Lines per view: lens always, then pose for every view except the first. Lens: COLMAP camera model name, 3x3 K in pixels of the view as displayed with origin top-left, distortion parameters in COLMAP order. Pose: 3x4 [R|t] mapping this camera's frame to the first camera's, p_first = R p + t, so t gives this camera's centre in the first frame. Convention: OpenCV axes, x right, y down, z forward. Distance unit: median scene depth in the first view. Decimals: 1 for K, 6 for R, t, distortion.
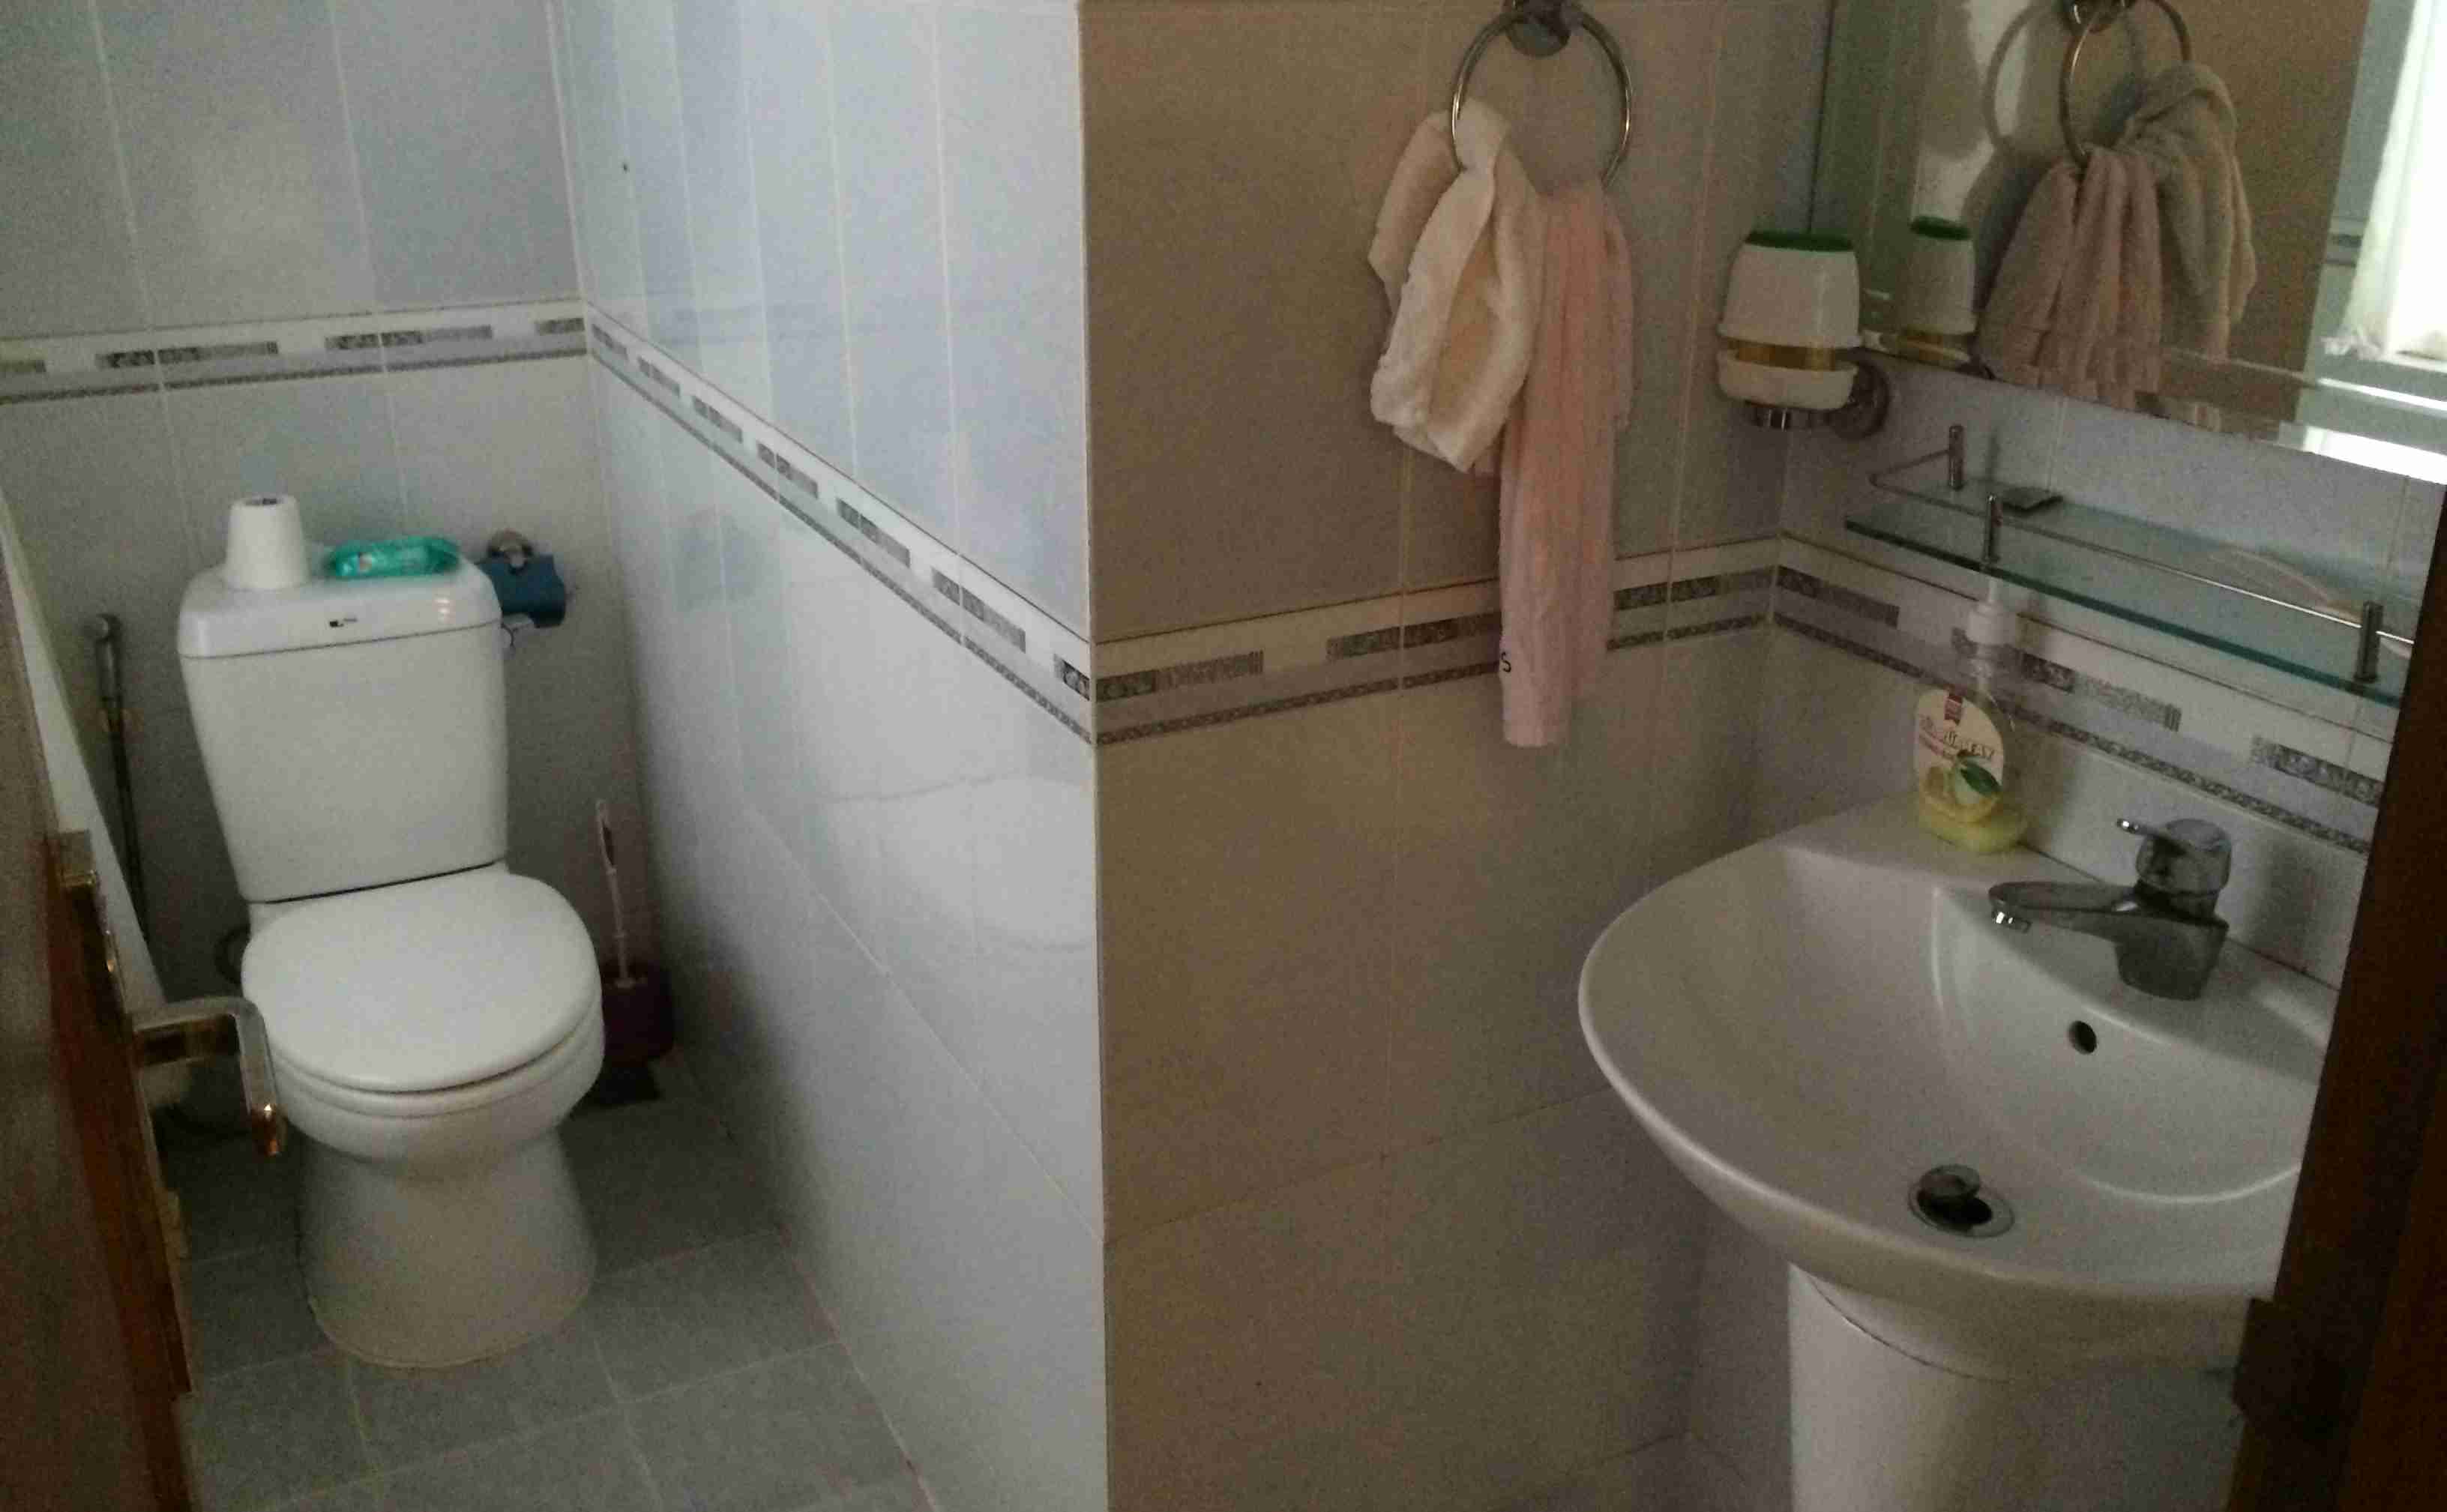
lens RADIAL K [[2126.5, 0, 1223.5], [0, 2126.5, 756.0], [0, 0, 1]] dist [0.129609, -0.198226]
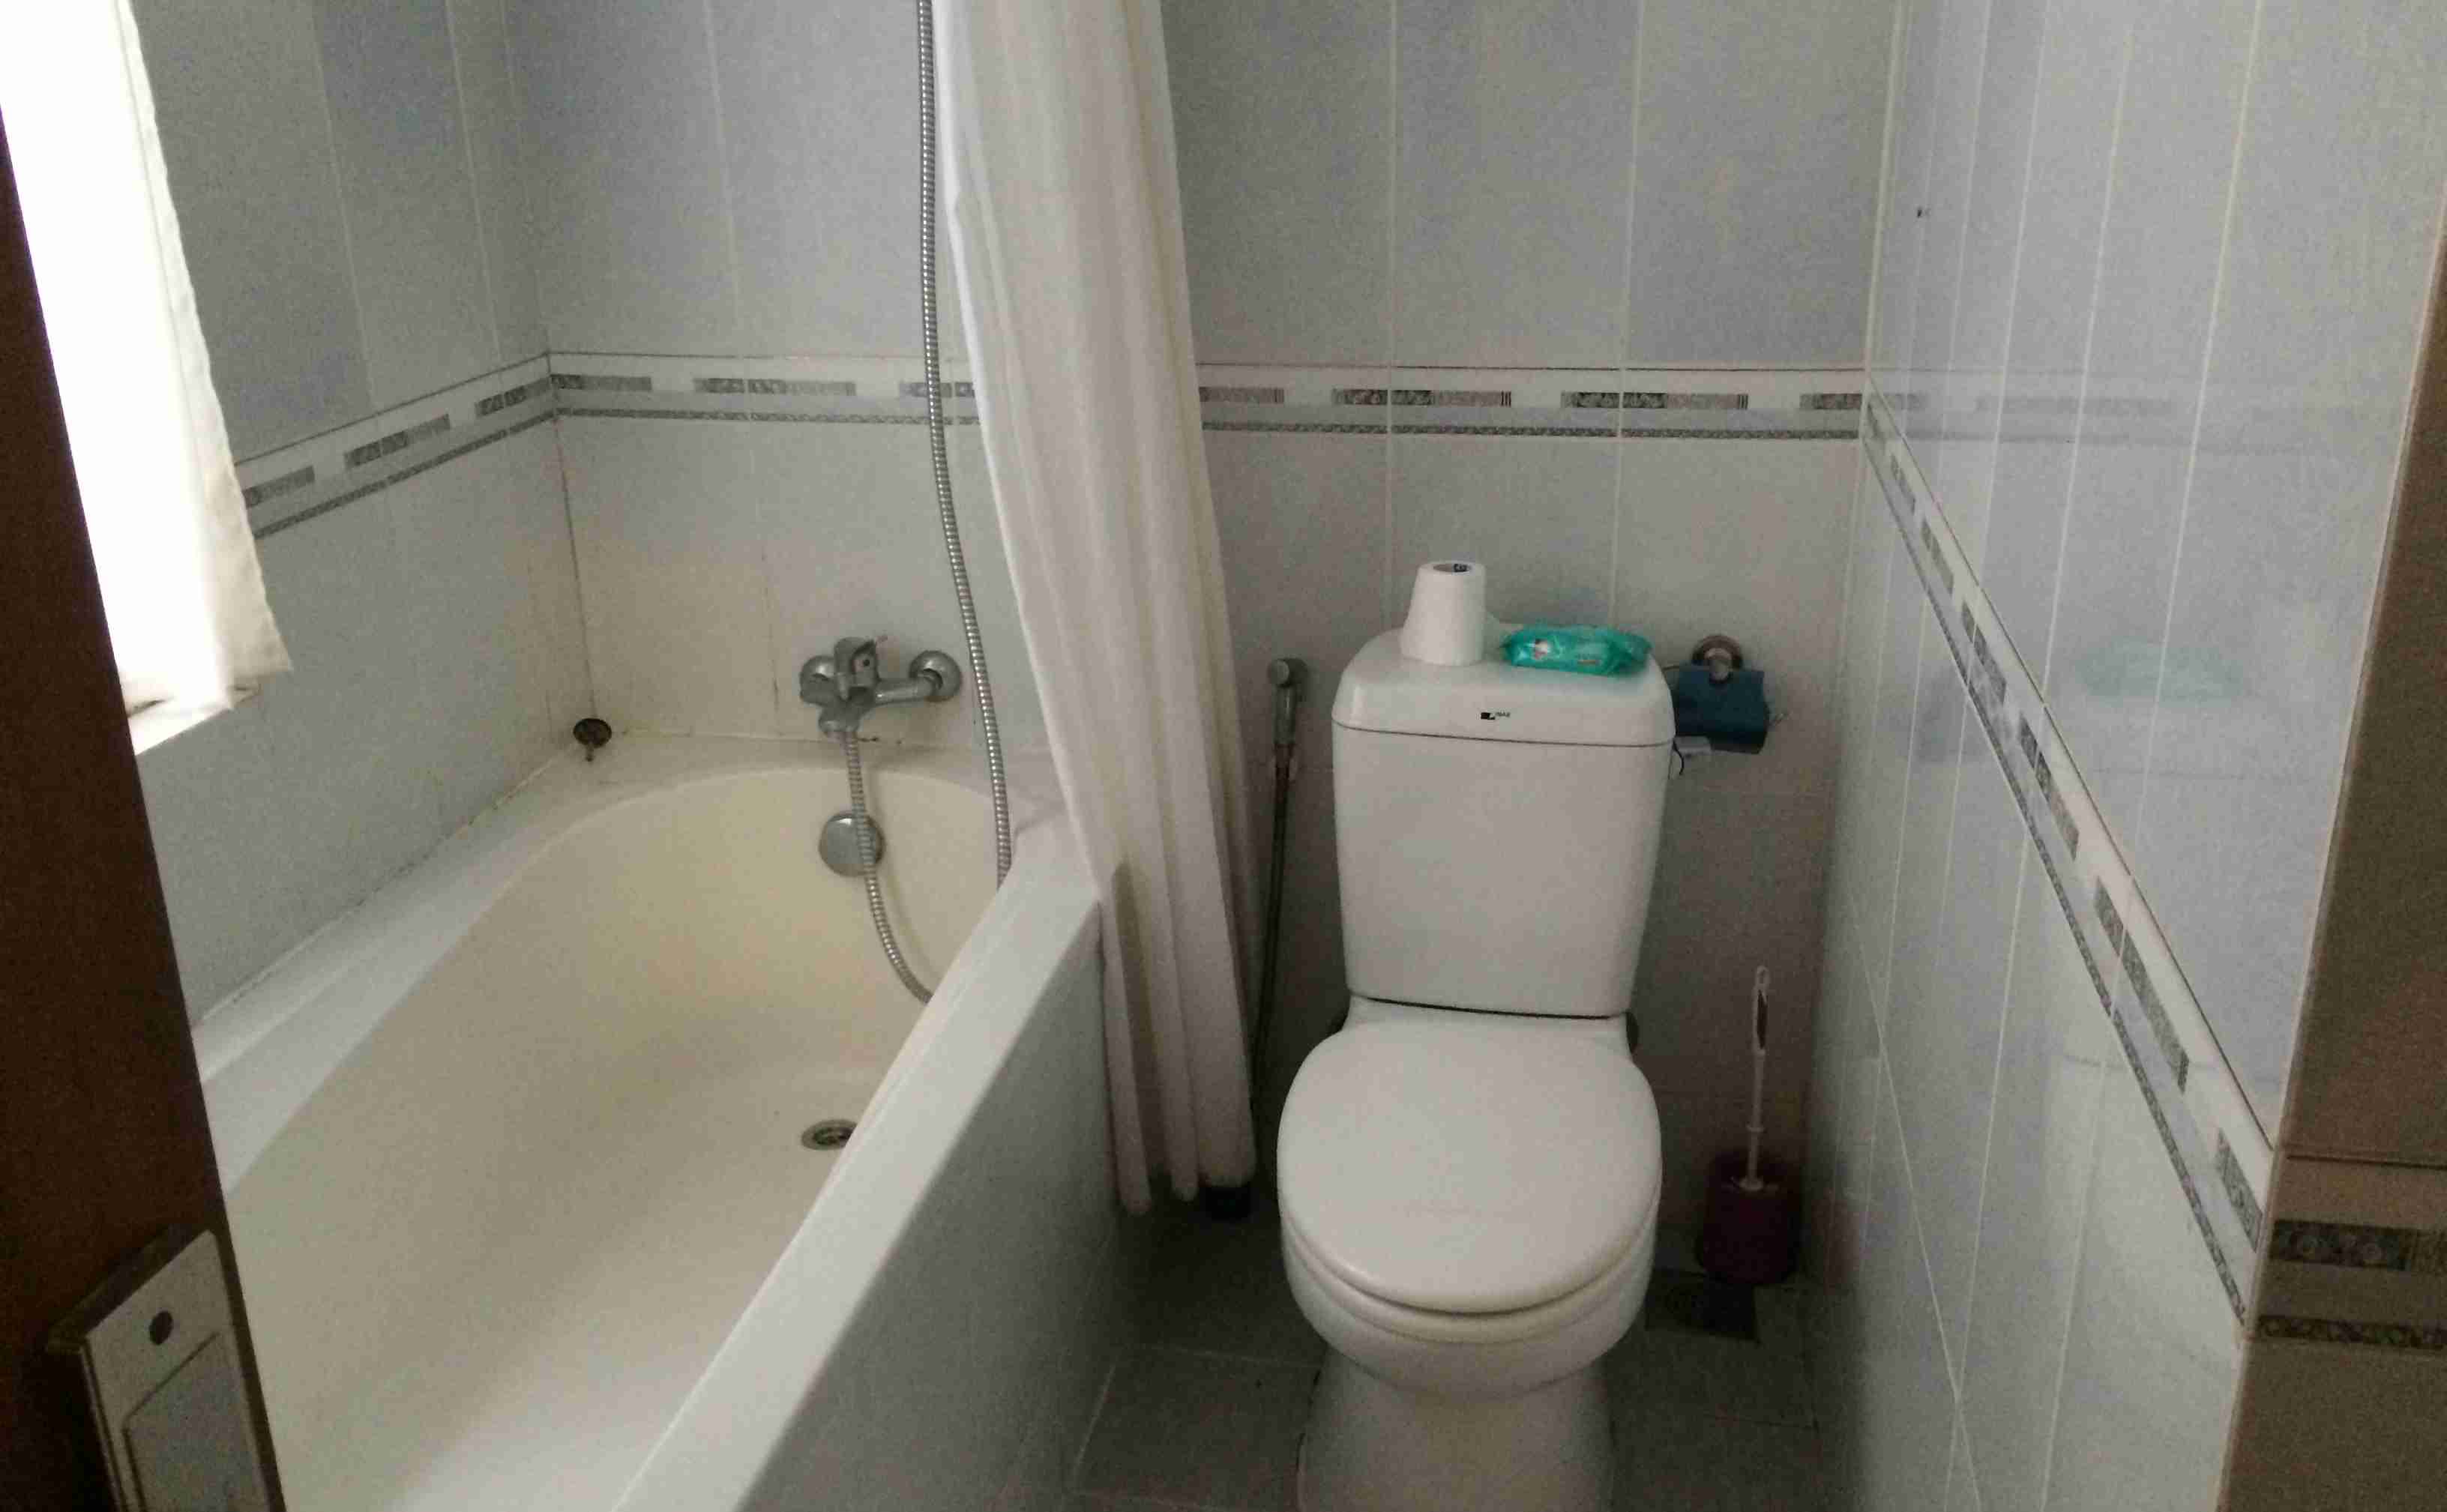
lens RADIAL K [[2126.5, 0, 1223.5], [0, 2126.5, 756.0], [0, 0, 1]] dist [0.129609, -0.198226]
pose [[0.785995, 0.201916, -0.584331, 0.014633], [-0.209719, 0.976201, 0.055230, -0.068339], [0.581576, 0.079135, 0.809634, 0.228792]]
